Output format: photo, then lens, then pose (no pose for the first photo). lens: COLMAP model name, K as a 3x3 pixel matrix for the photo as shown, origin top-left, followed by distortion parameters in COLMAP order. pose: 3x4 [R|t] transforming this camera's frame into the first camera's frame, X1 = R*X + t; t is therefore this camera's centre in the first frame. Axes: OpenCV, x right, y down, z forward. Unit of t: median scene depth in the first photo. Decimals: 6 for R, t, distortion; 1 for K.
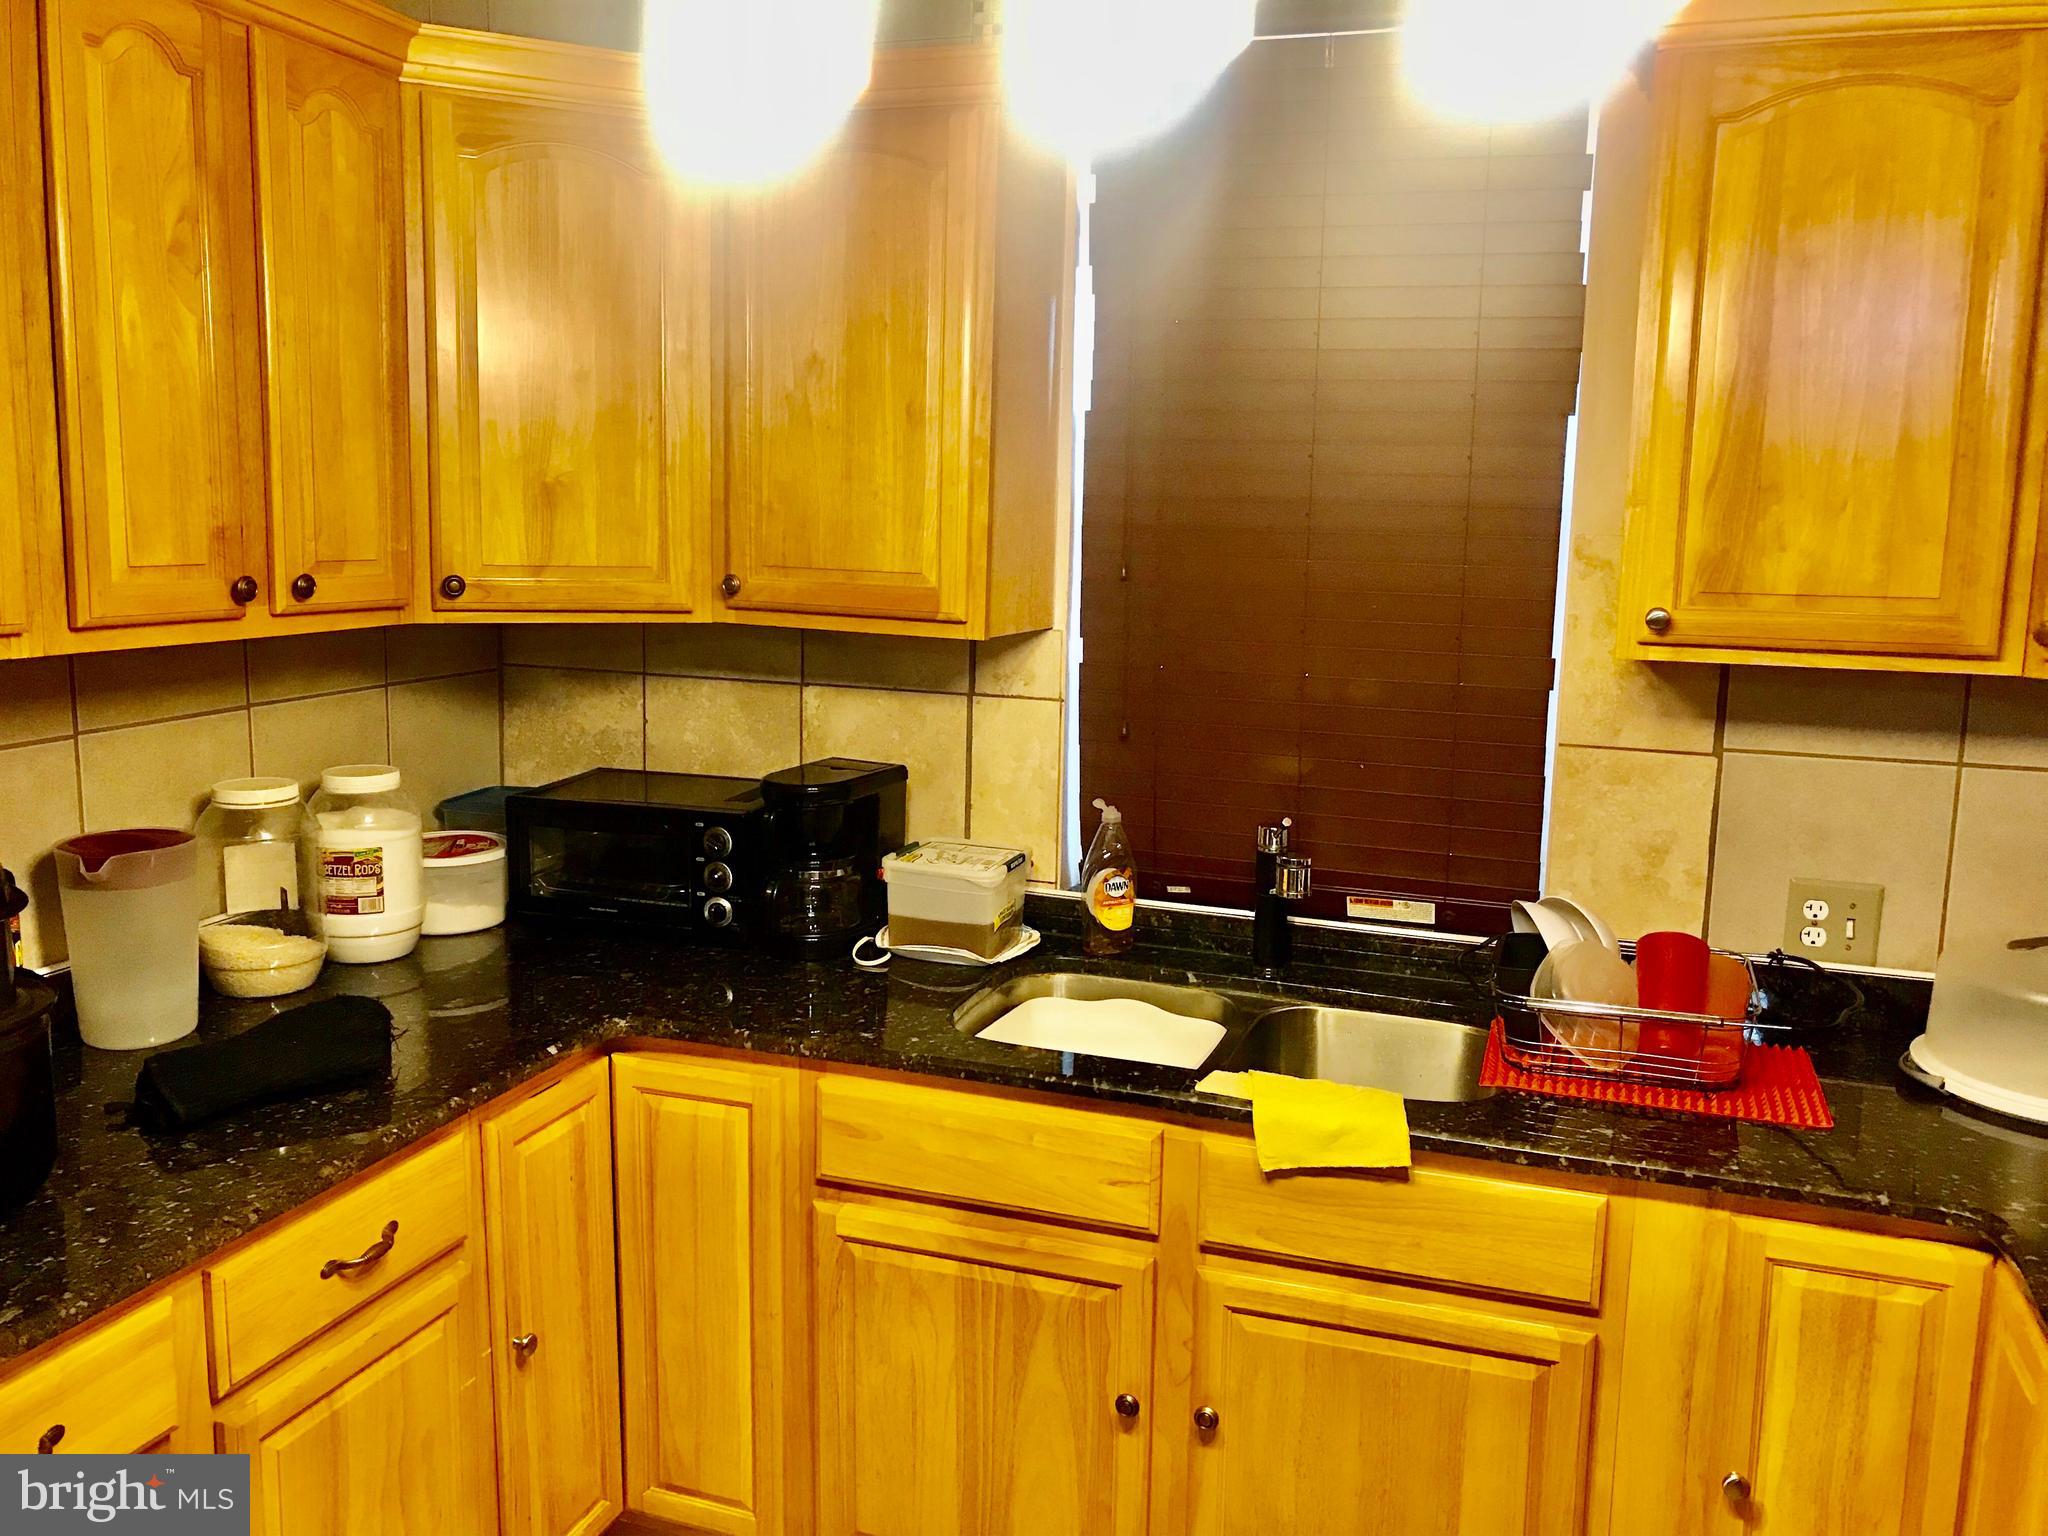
lens RADIAL K [[1648.1, 0, 1024.8], [0, 1648.1, 731.5], [0, 0, 1]] dist [0.079510, -0.238587]
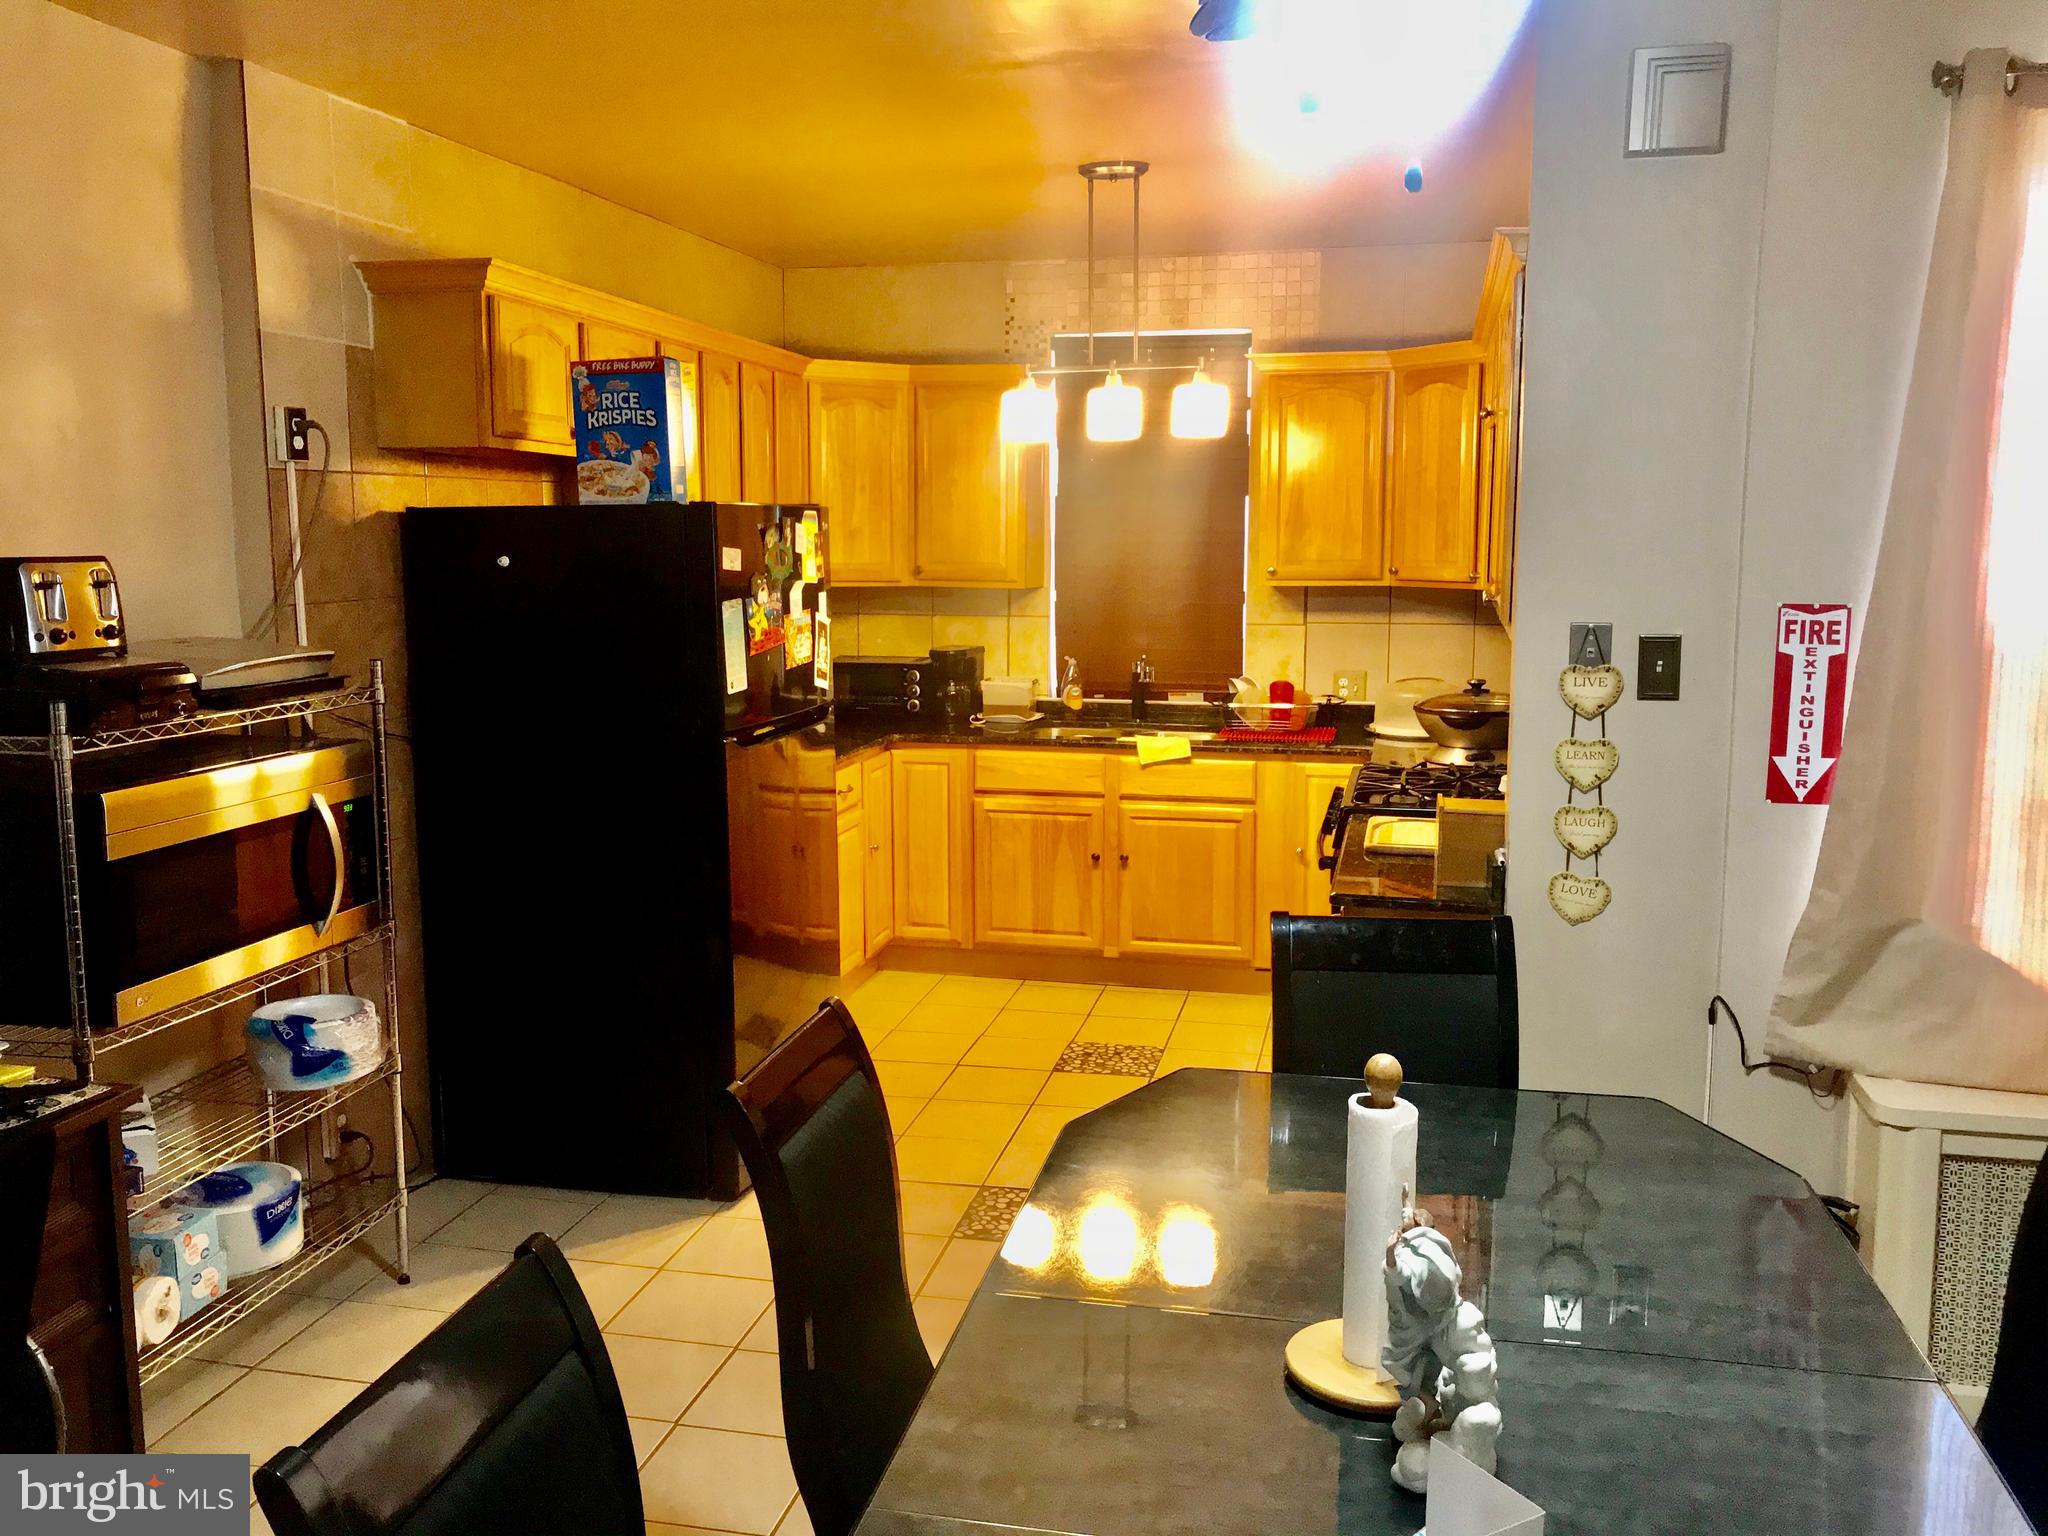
lens RADIAL K [[1648.1, 0, 1024.8], [0, 1648.1, 731.5], [0, 0, 1]] dist [0.079510, -0.238587]
pose [[0.994630, -0.032151, 0.098378, -0.305364], [0.033772, 0.999319, -0.014853, 0.220054], [-0.097833, 0.018095, 0.995038, -1.656474]]
